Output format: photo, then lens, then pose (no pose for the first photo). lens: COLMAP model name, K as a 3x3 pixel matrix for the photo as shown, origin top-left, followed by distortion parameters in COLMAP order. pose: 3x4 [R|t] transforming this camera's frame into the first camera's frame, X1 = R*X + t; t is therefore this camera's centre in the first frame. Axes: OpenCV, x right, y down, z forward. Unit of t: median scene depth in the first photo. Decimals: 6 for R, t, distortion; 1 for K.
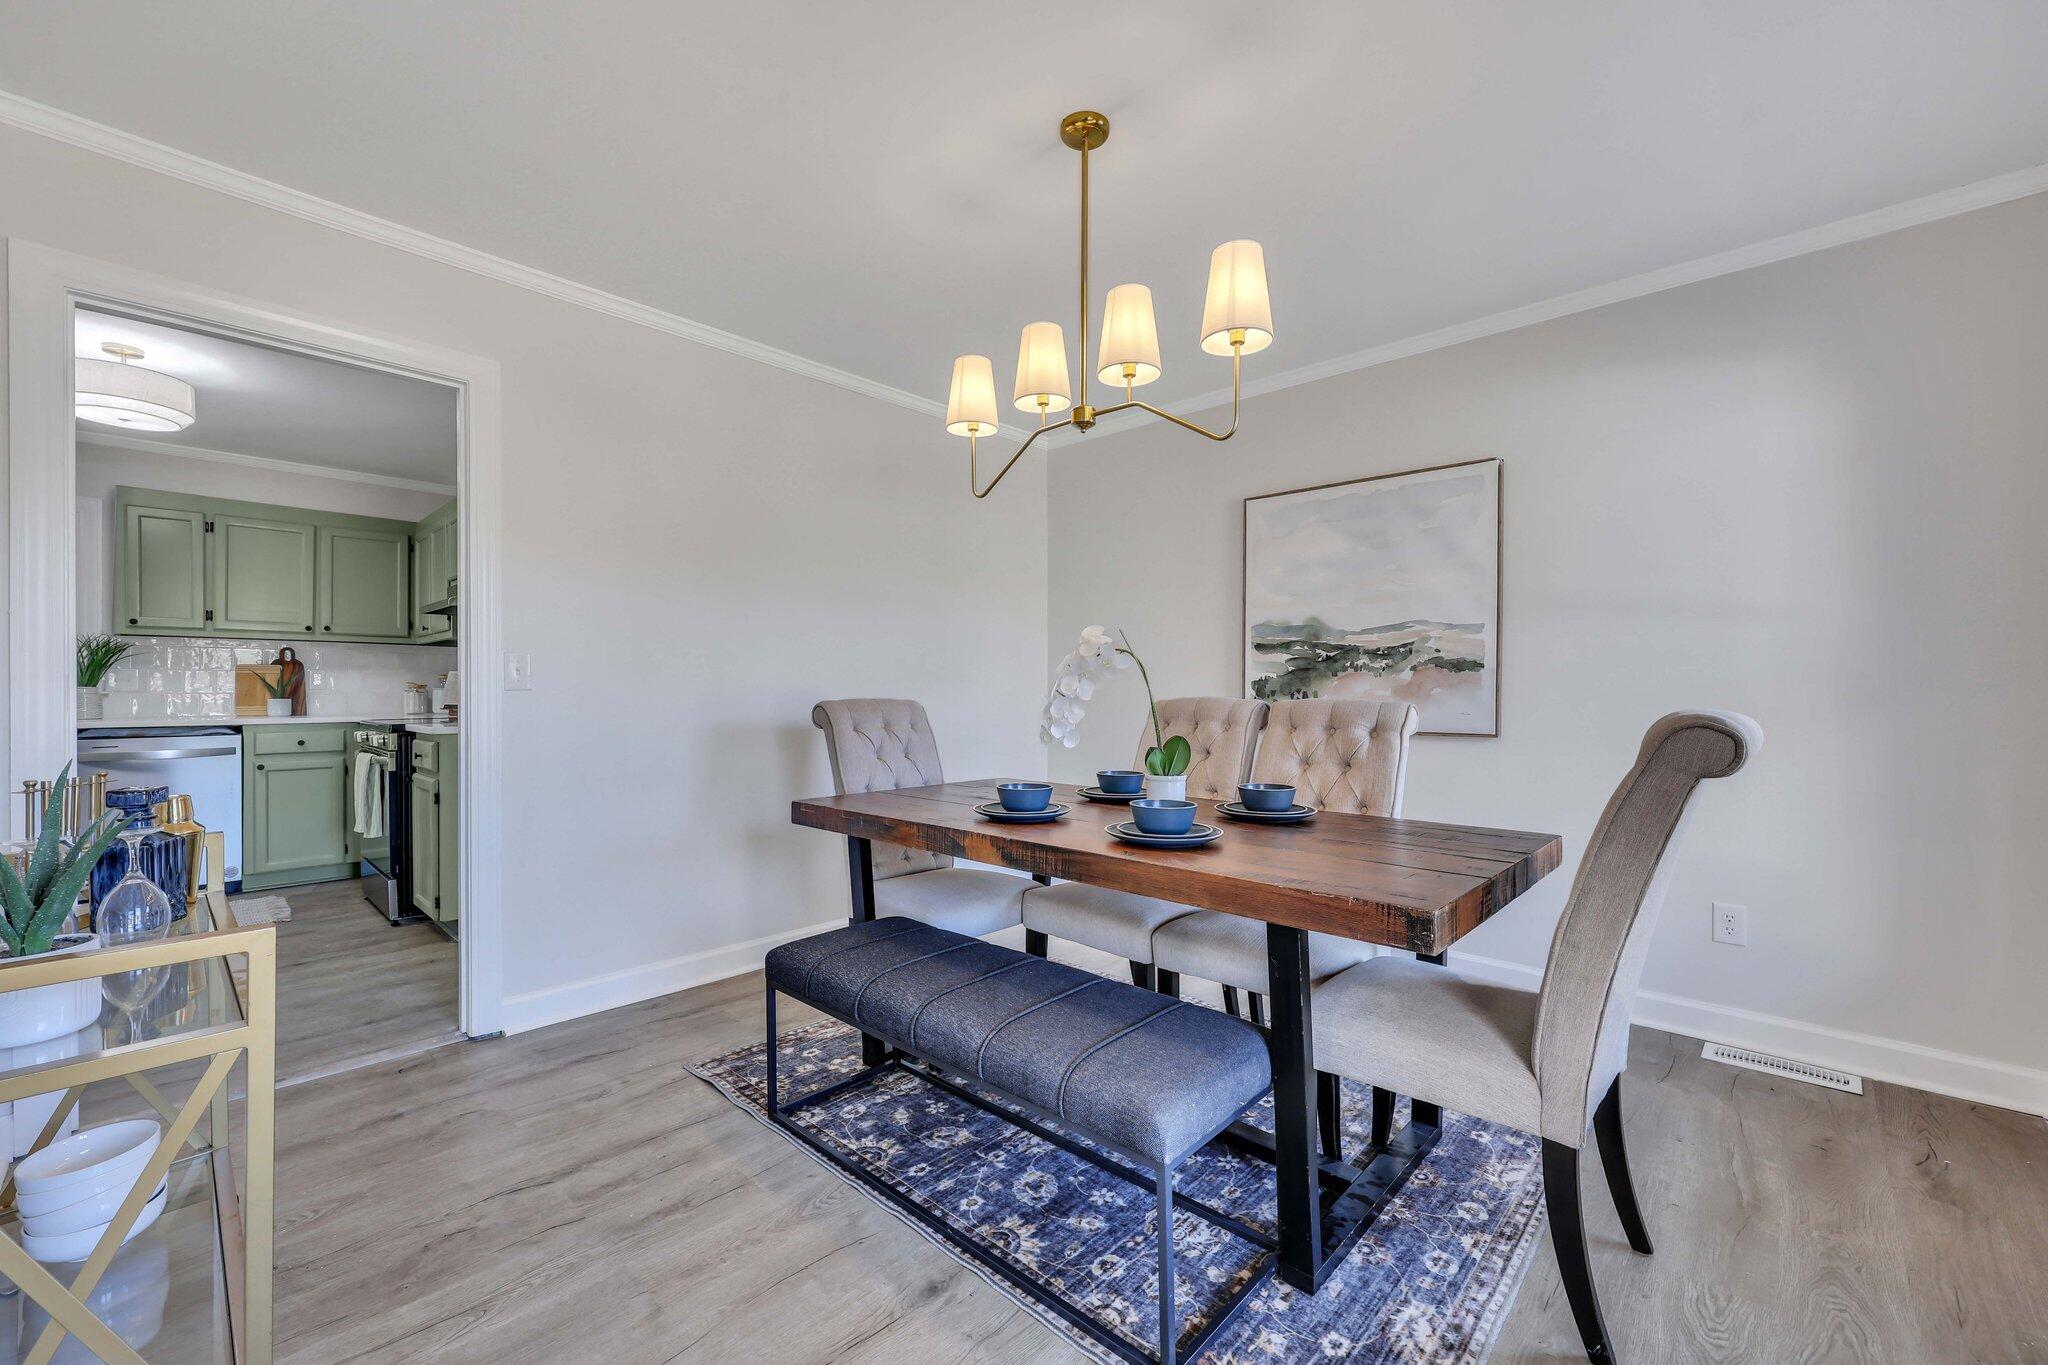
lens RADIAL K [[834.9, 0, 1051.2], [0, 834.9, 687.6], [0, 0, 1]] dist [-0.000970, -0.000200]
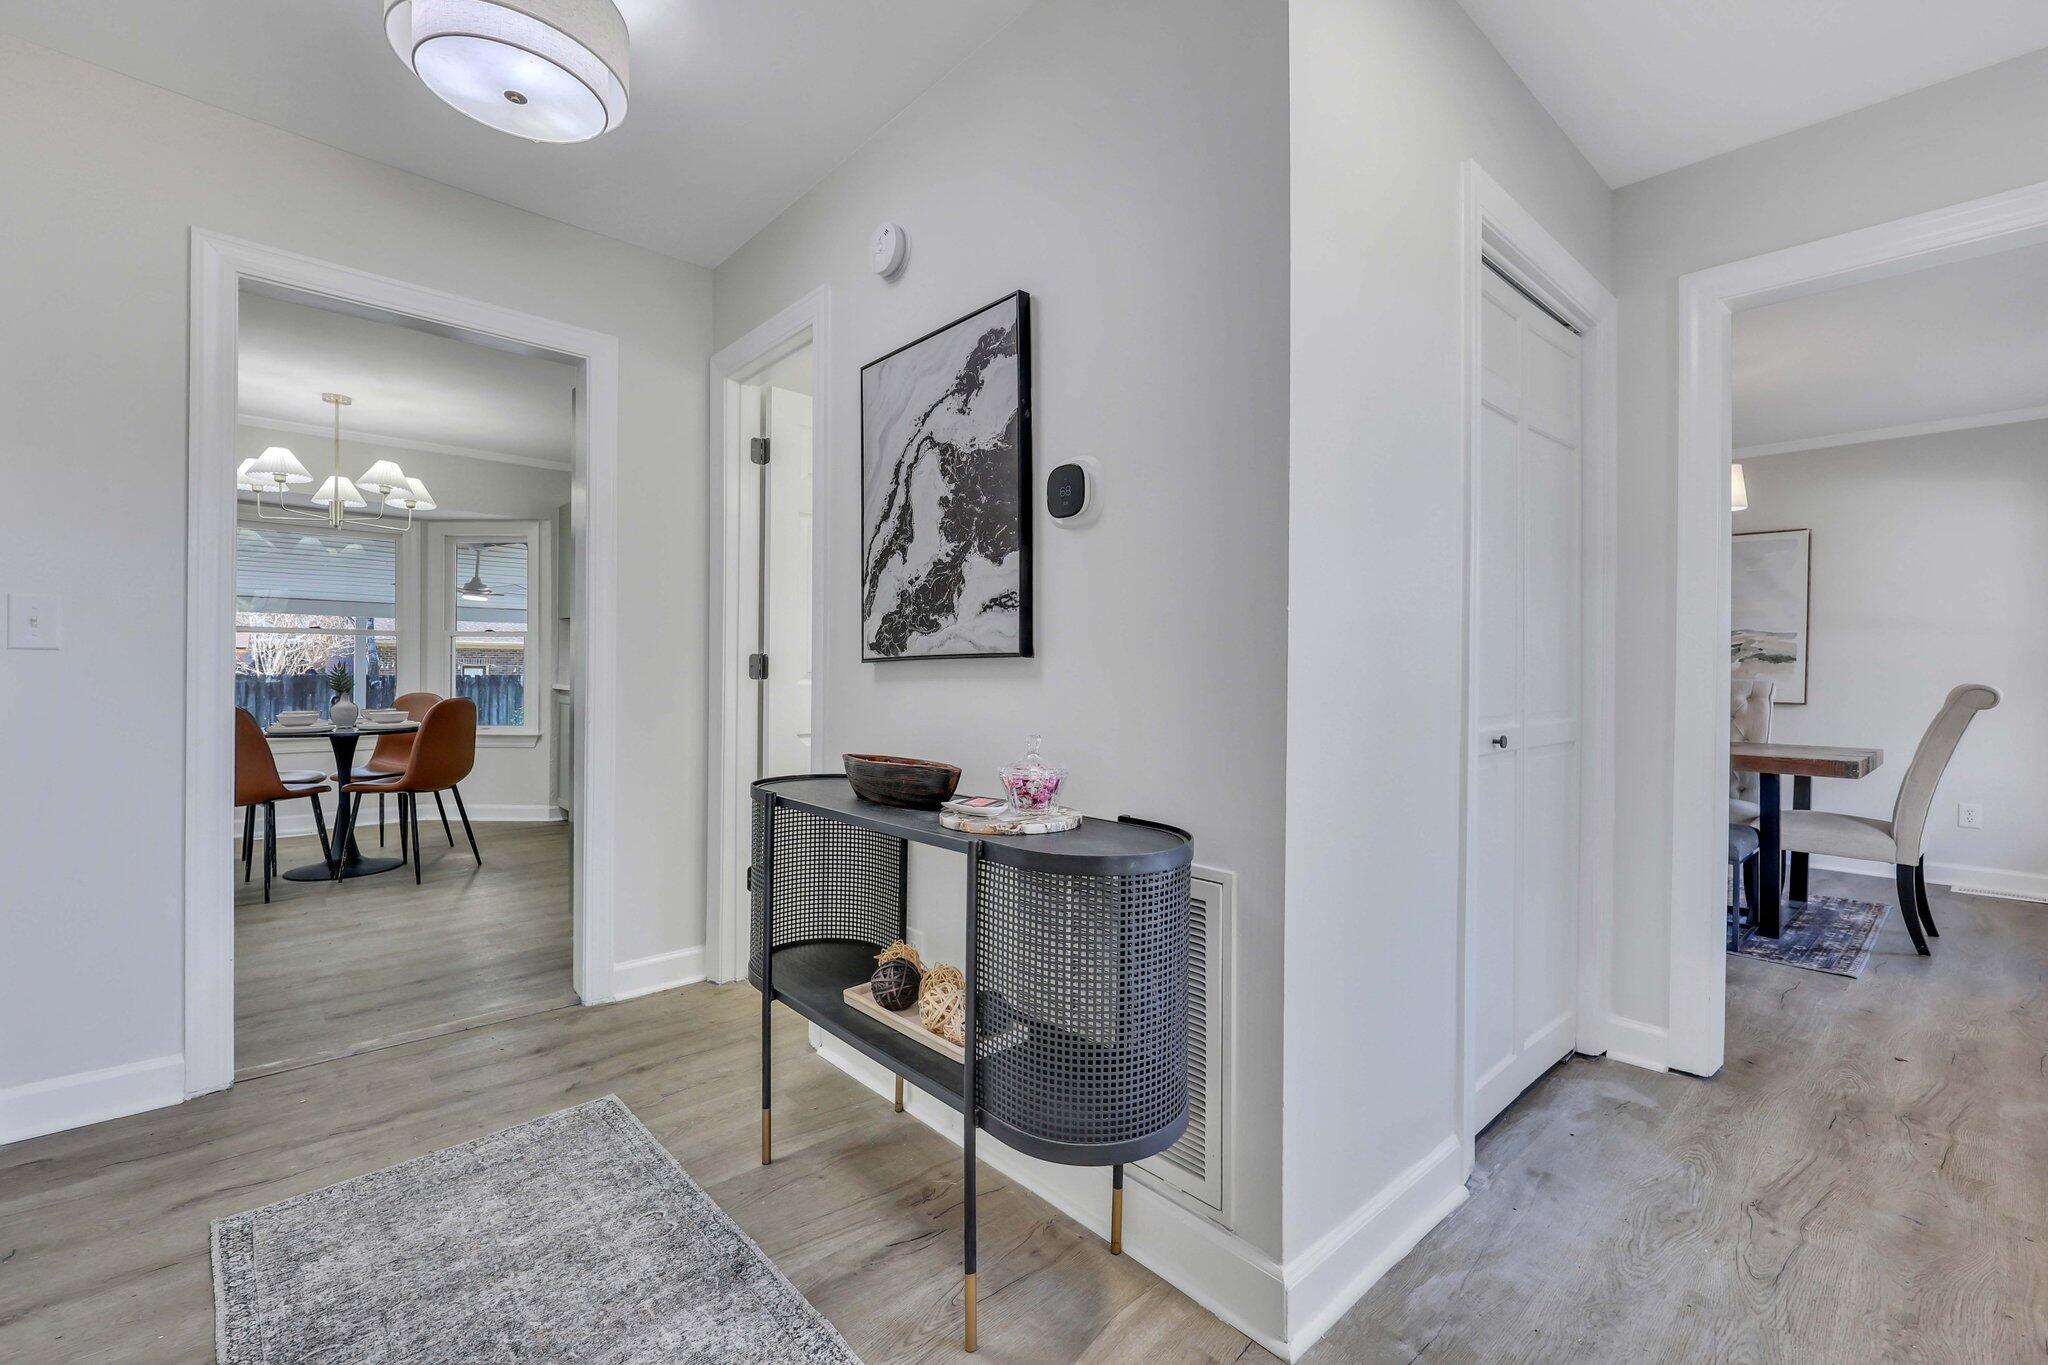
lens RADIAL K [[865.5, 0, 1018.1], [0, 865.5, 674.2], [0, 0, 1]] dist [-0.001613, -0.000344]
pose [[0.991573, 0.004634, -0.129466, -0.709718], [-0.004074, 0.999981, 0.004591, 0.001232], [0.129485, -0.004025, 0.991573, -0.788137]]
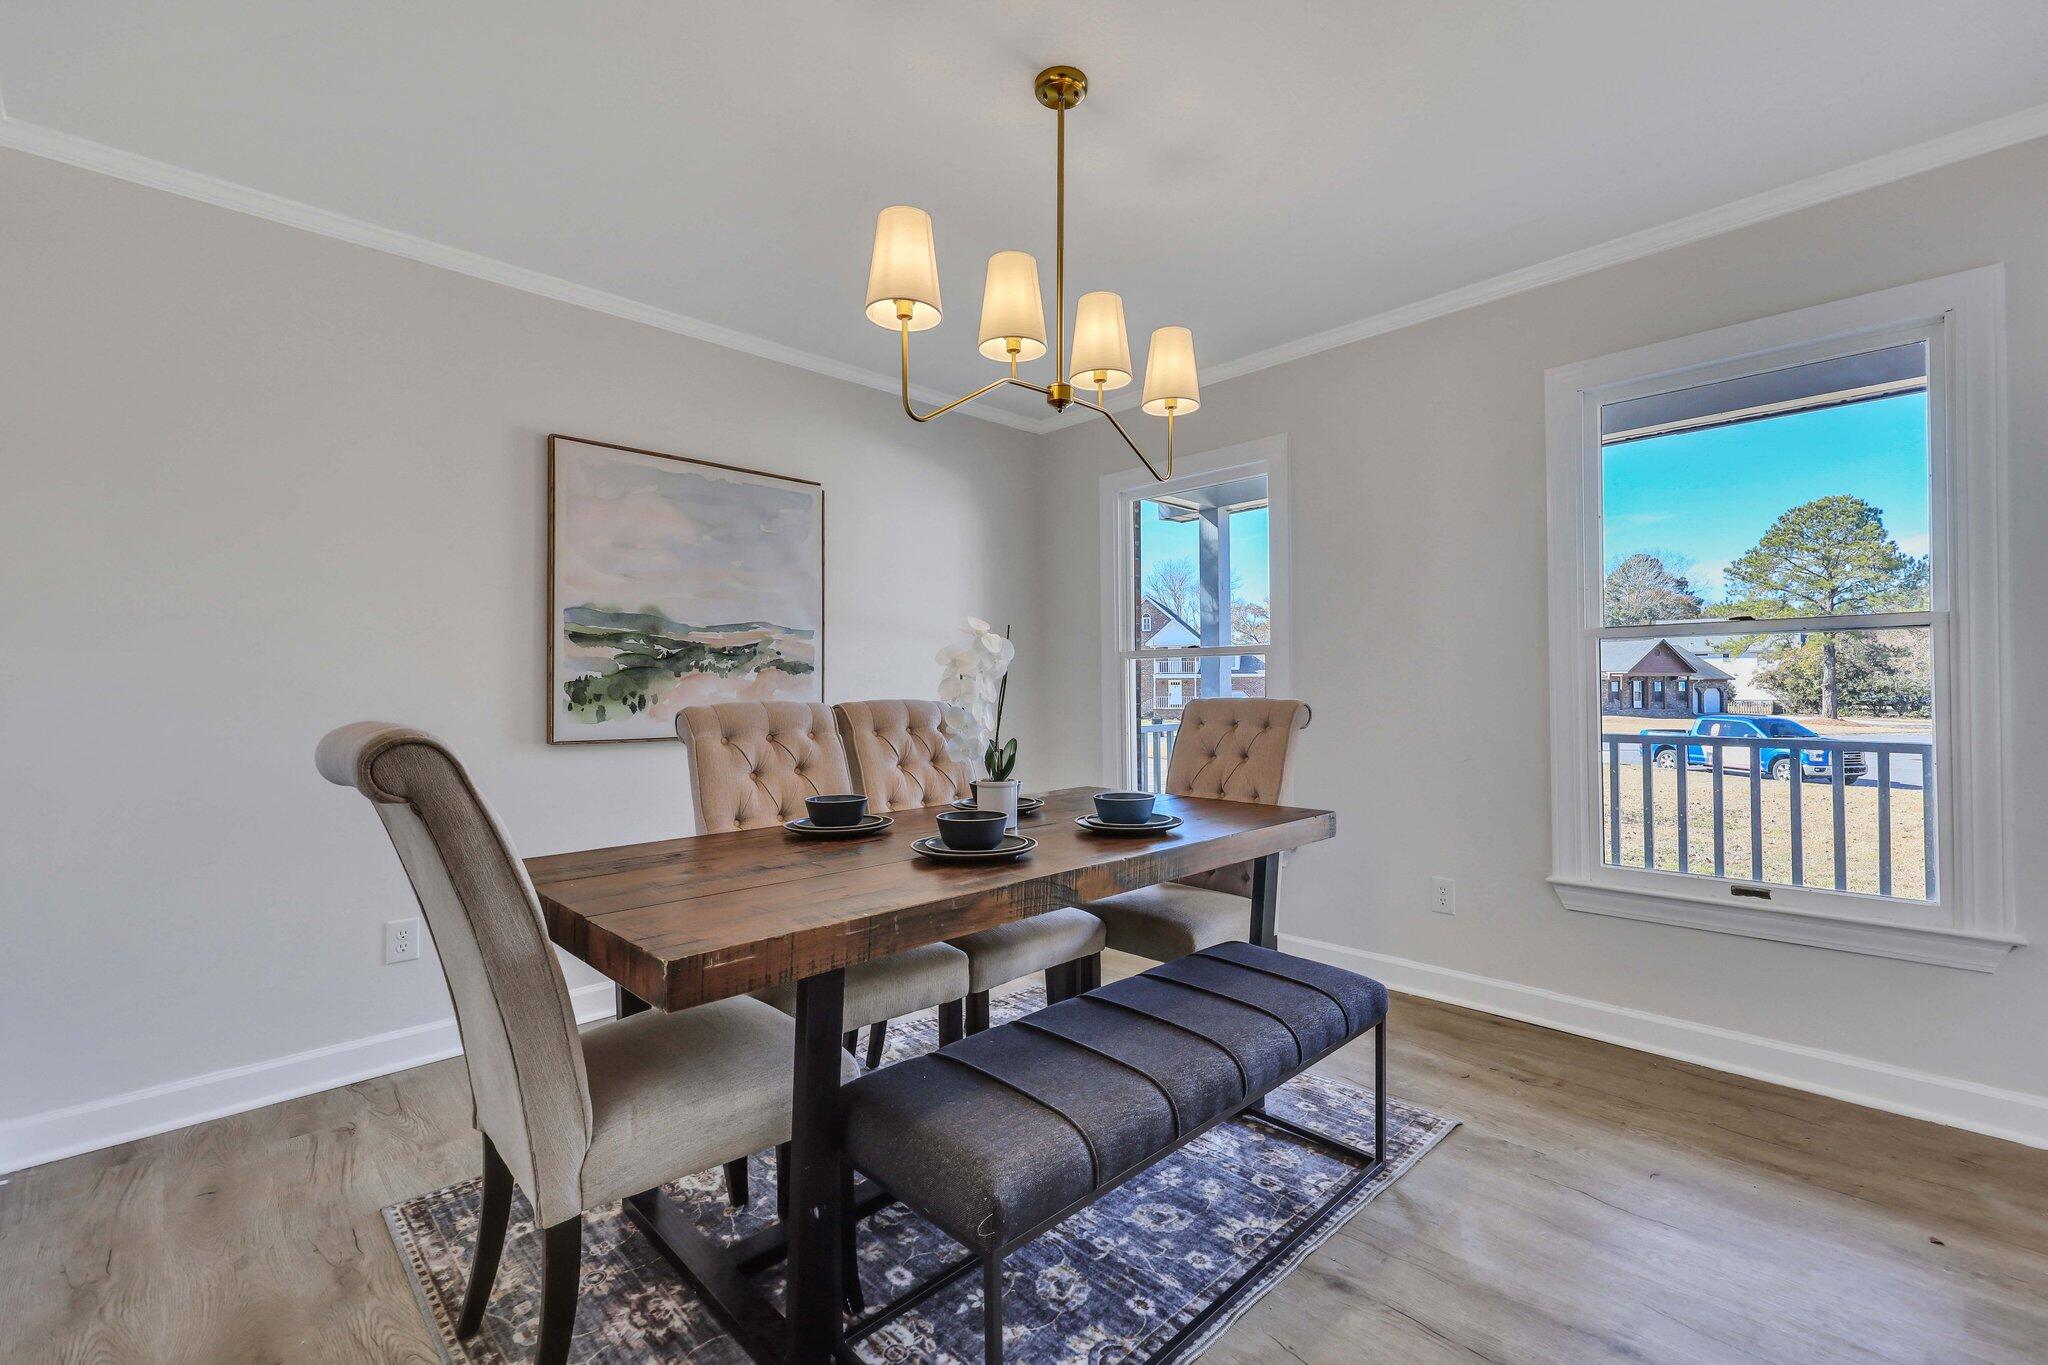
lens RADIAL K [[865.5, 0, 1018.1], [0, 865.5, 674.2], [0, 0, 1]] dist [-0.001613, -0.000344]
pose [[0.067610, 0.013819, 0.997616, -0.594395], [0.008203, 0.999863, -0.014406, -0.000191], [-0.997678, 0.009158, 0.067487, 0.641121]]
